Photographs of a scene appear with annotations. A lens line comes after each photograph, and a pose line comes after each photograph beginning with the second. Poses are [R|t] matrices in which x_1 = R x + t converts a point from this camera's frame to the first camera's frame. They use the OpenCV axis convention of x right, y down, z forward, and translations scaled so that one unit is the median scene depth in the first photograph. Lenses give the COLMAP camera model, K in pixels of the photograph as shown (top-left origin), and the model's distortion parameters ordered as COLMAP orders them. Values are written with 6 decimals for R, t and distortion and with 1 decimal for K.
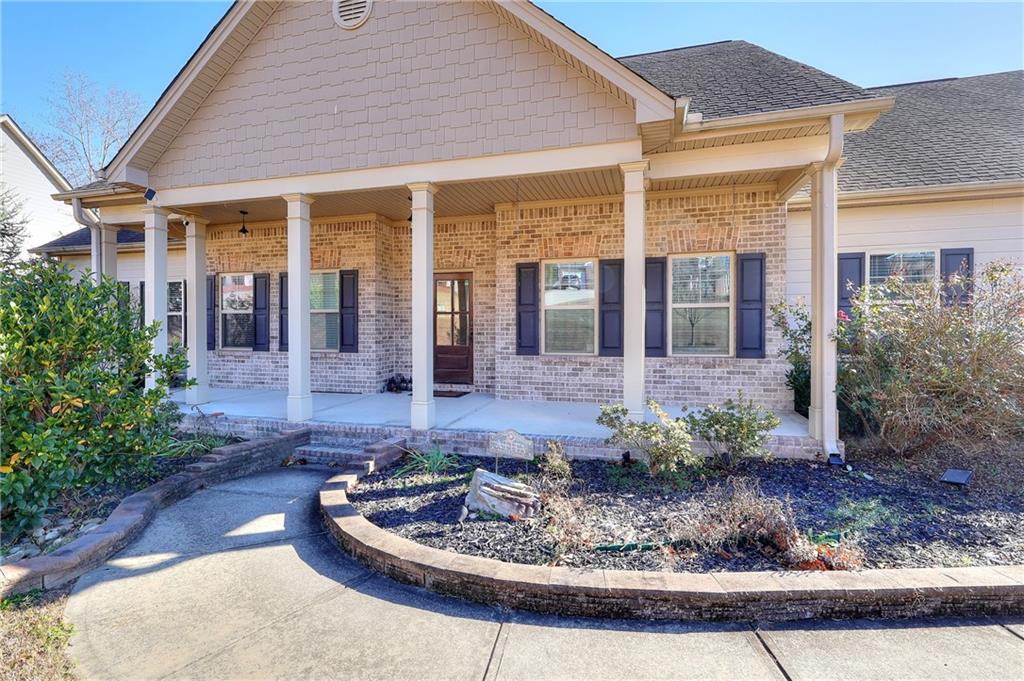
lens RADIAL K [[475.1, 0, 509.1], [0, 475.1, 339.9], [0, 0, 1]] dist [-0.005053, -0.001146]
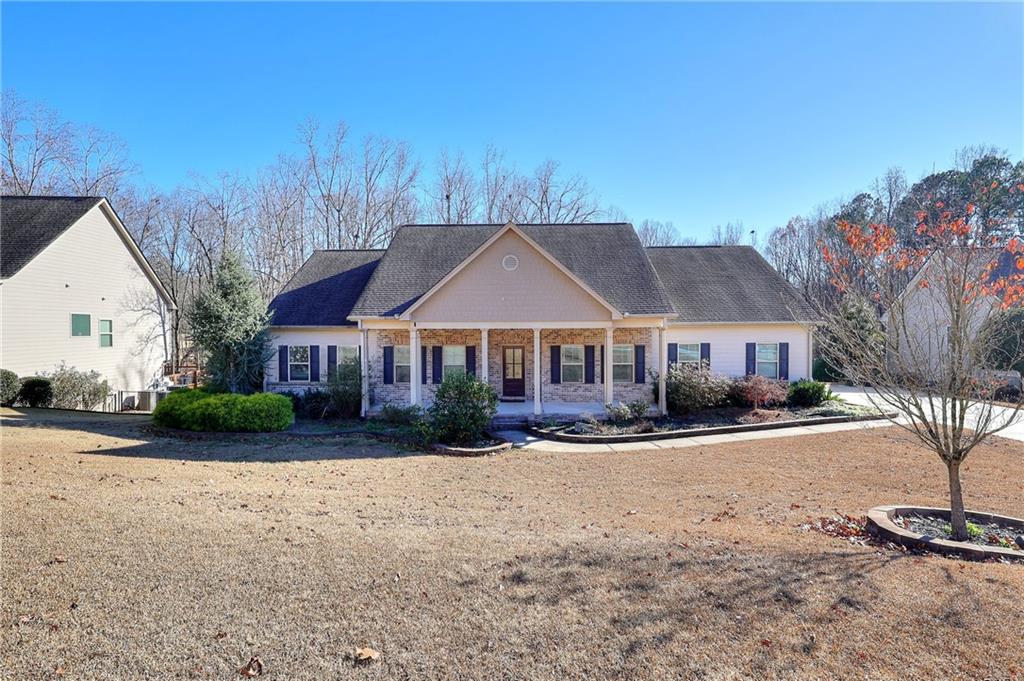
lens RADIAL K [[475.1, 0, 515.3], [0, 475.1, 343.1], [0, 0, 1]] dist [-0.005053, -0.001146]
pose [[0.967096, -0.012572, 0.254100, -0.894191], [0.009876, 0.999881, 0.011882, -0.237687], [-0.254219, -0.008982, 0.967105, -1.488949]]
